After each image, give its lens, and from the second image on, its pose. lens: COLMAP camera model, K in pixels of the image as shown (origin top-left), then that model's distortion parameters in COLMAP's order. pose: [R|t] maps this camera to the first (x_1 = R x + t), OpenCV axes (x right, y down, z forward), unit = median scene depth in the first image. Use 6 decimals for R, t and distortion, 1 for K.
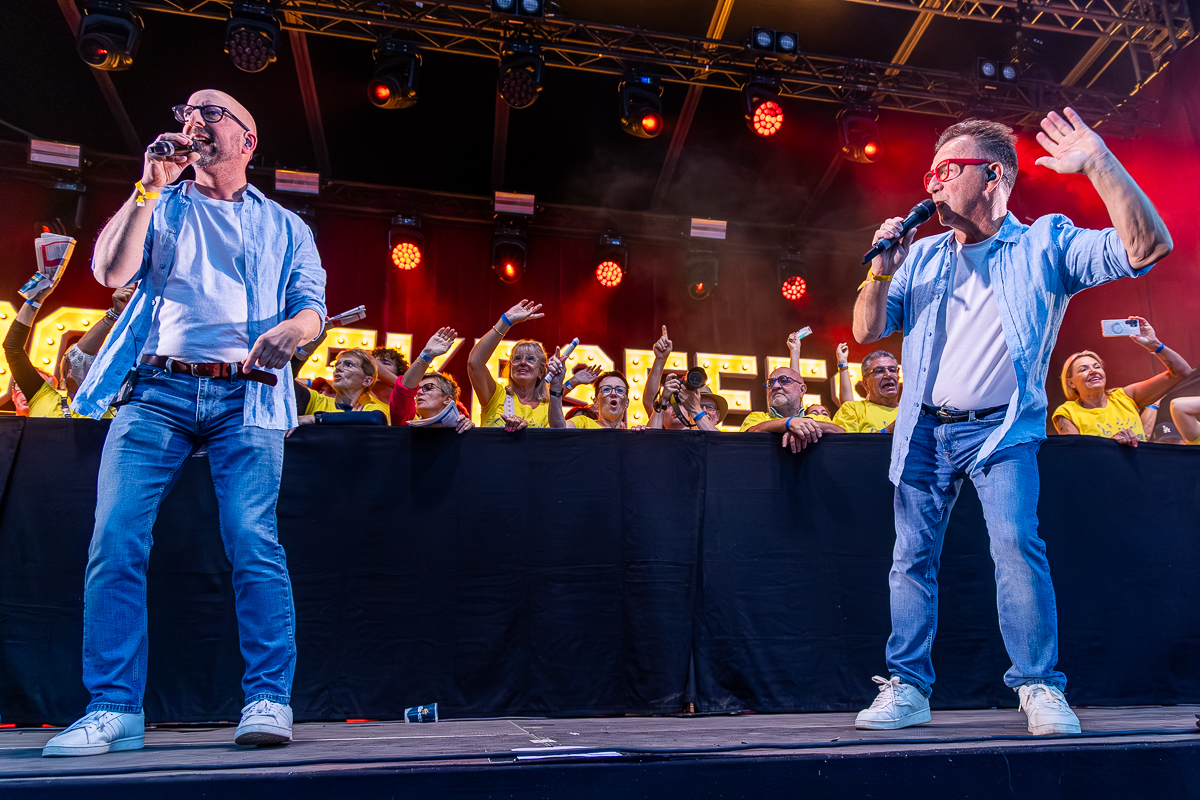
lens RADIAL K [[850.7, 0, 626.3], [0, 850.7, 419.0], [0, 0, 1]] dist [0.031617, -0.013375]
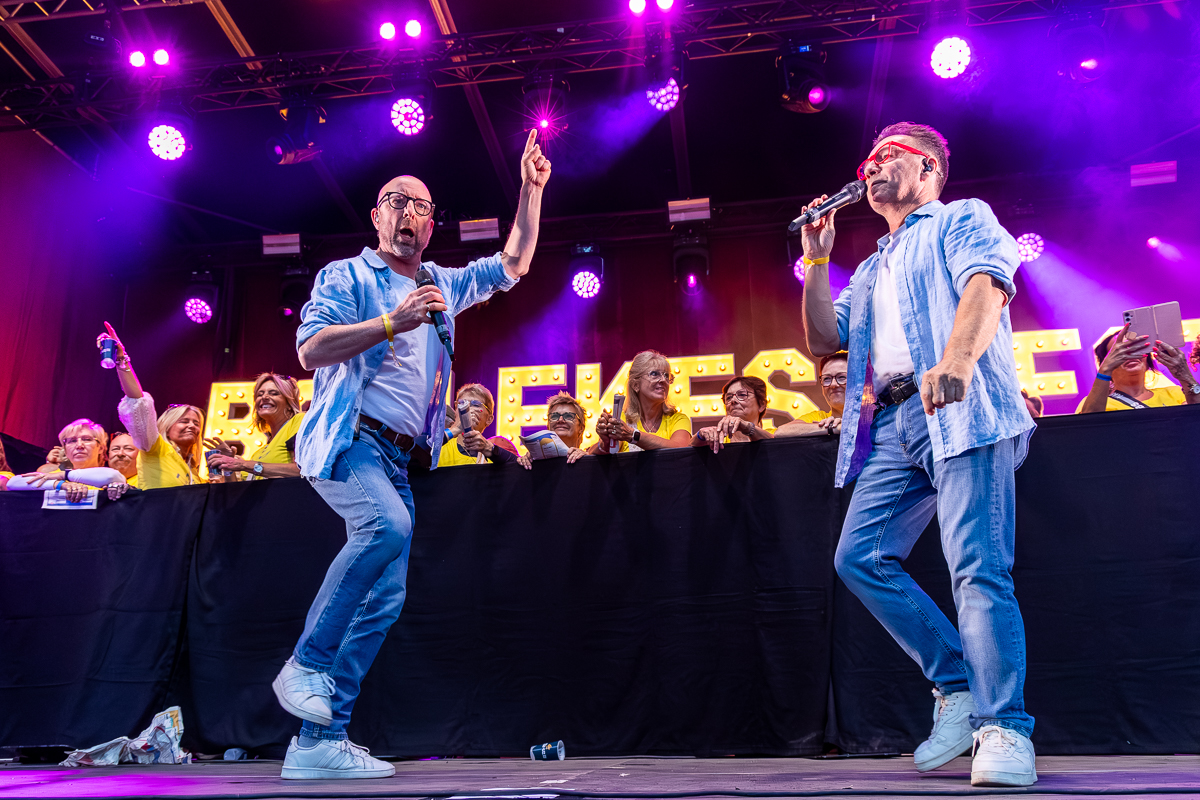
lens RADIAL K [[911.5, 0, 615.2], [0, 911.5, 439.2], [0, 0, 1]] dist [0.022028, 0.003039]
pose [[0.937049, -0.100364, -0.334463, 0.119622], [0.101005, 0.994765, -0.015524, 0.006164], [0.334270, -0.019236, 0.942281, 0.021138]]
